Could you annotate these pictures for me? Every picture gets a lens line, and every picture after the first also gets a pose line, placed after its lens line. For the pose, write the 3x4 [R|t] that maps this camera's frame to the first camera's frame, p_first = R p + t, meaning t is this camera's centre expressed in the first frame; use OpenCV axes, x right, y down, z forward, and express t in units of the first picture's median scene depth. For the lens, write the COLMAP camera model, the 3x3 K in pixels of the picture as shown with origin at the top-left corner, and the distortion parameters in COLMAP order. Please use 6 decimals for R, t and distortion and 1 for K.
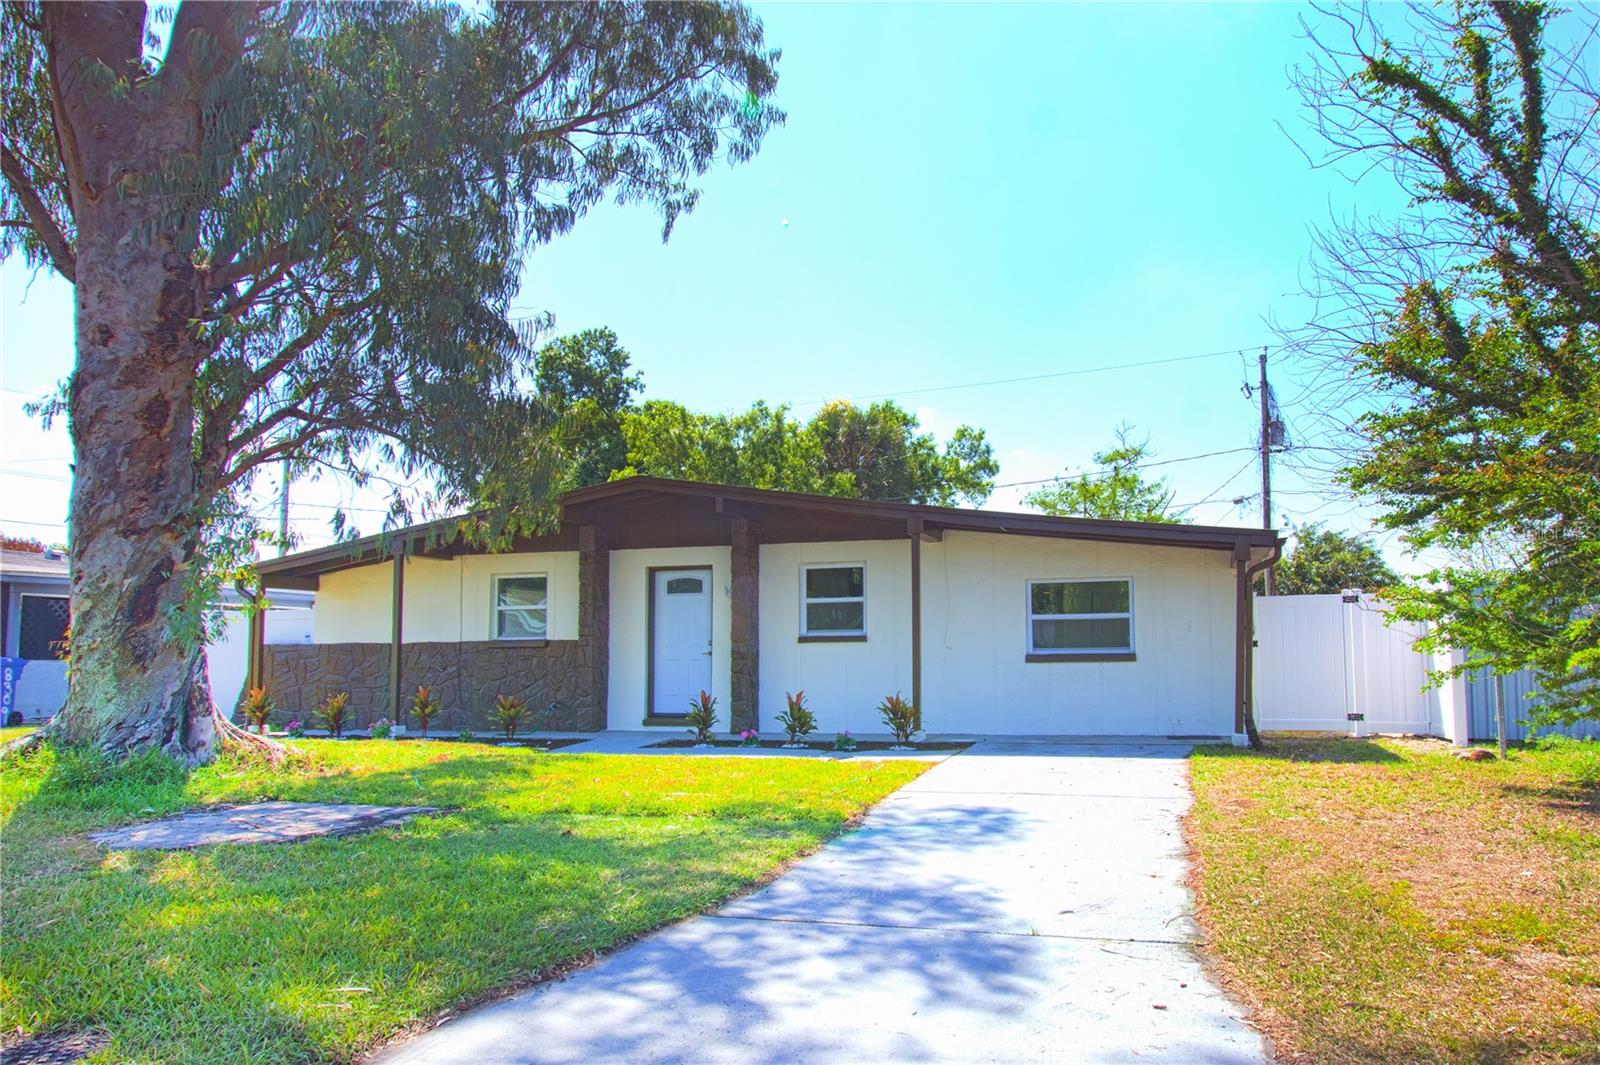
lens RADIAL K [[944.6, 0, 800.0], [0, 944.6, 532.5], [0, 0, 1]] dist [0.004374, 0.001003]
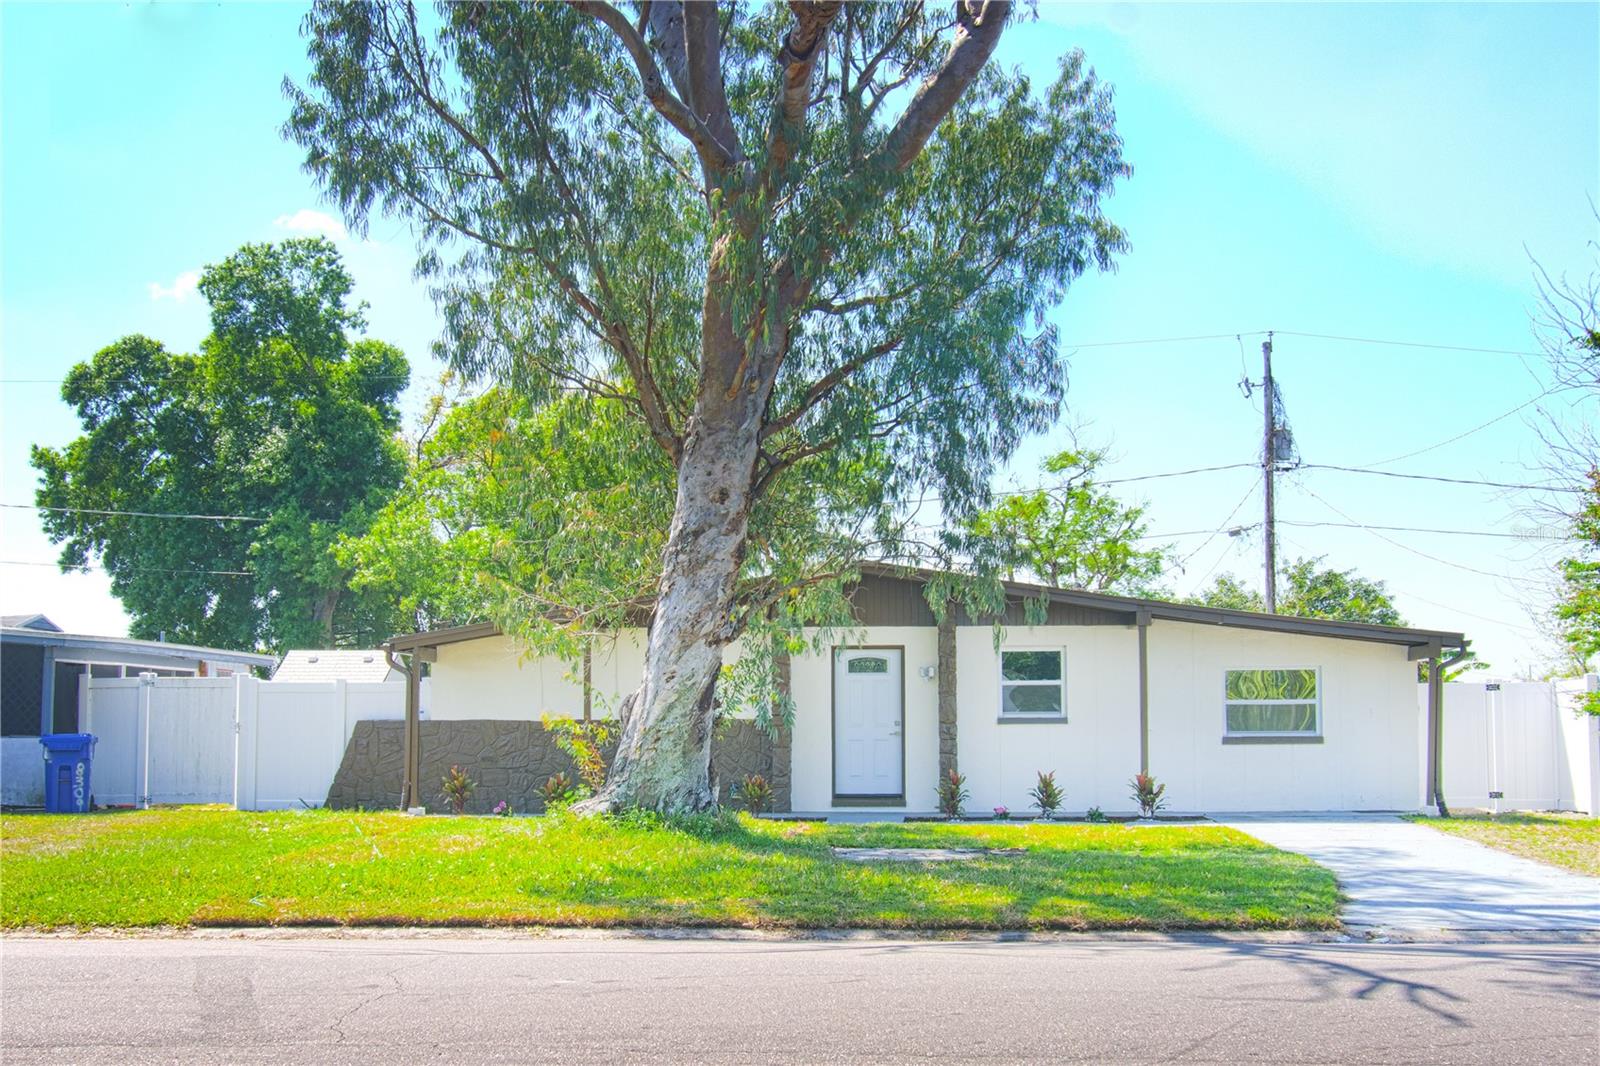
lens RADIAL K [[1377.8, 0, 797.7], [0, 1377.8, 551.8], [0, 0, 1]] dist [-0.001166, 0.003103]
pose [[0.988535, 0.024719, 0.148955, -0.452636], [-0.024869, 0.999690, -0.000858, -0.064785], [-0.148930, -0.002856, 0.988844, -0.453811]]
